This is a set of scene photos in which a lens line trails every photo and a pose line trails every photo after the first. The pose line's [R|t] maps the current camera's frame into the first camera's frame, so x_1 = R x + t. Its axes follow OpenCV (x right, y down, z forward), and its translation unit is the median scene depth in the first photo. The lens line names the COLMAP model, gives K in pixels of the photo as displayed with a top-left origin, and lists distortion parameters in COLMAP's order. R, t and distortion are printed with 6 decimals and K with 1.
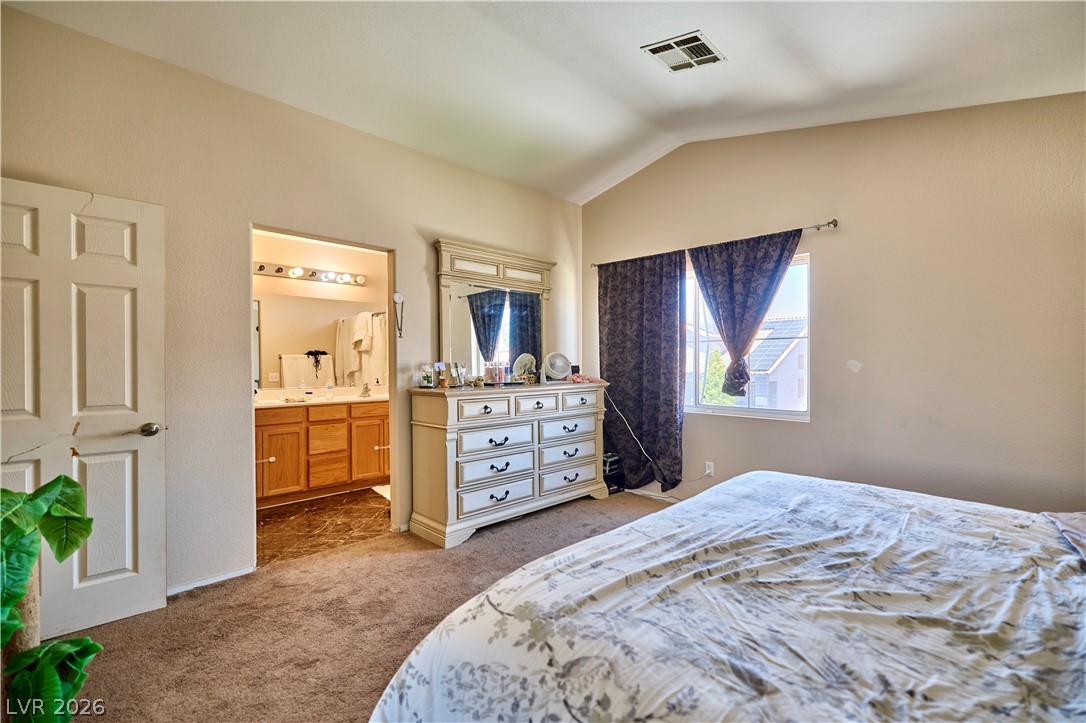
lens RADIAL K [[470.0, 0, 543.0], [0, 470.0, 361.5], [0, 0, 1]] dist [0.002111, 0.000002]
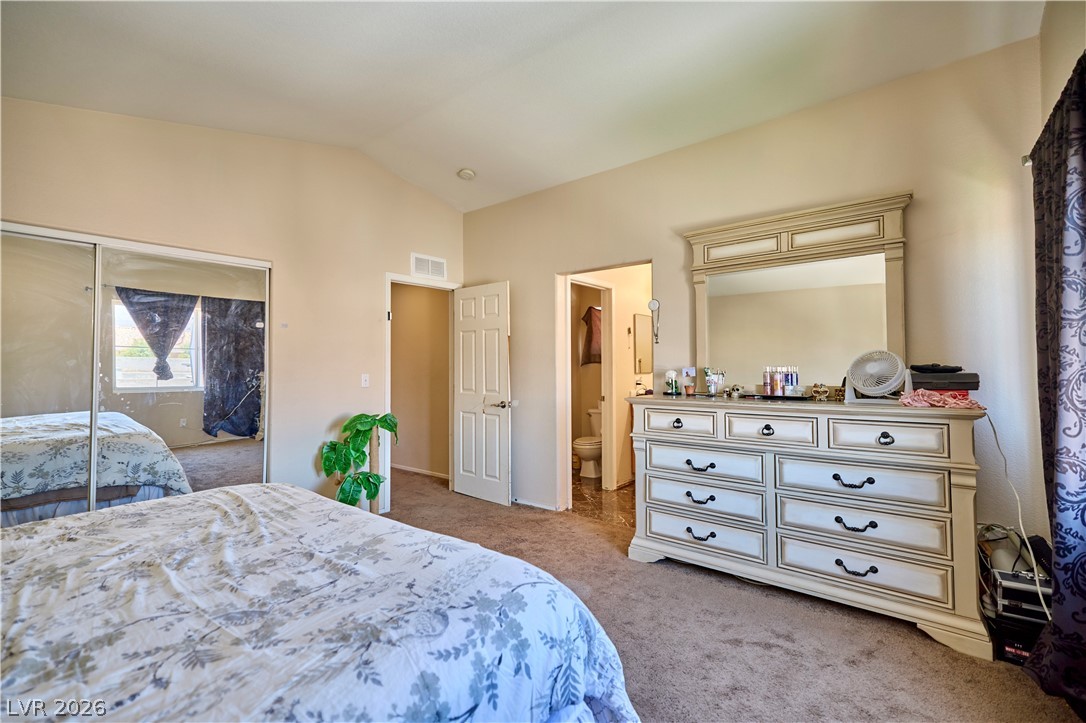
lens RADIAL K [[473.6, 0, 545.4], [0, 473.6, 355.0], [0, 0, 1]] dist [0.000960, 0.000091]
pose [[0.125342, -0.022689, -0.991854, 0.679590], [0.006003, 0.999738, -0.022111, -0.004305], [0.992095, -0.003182, 0.125445, 0.628564]]
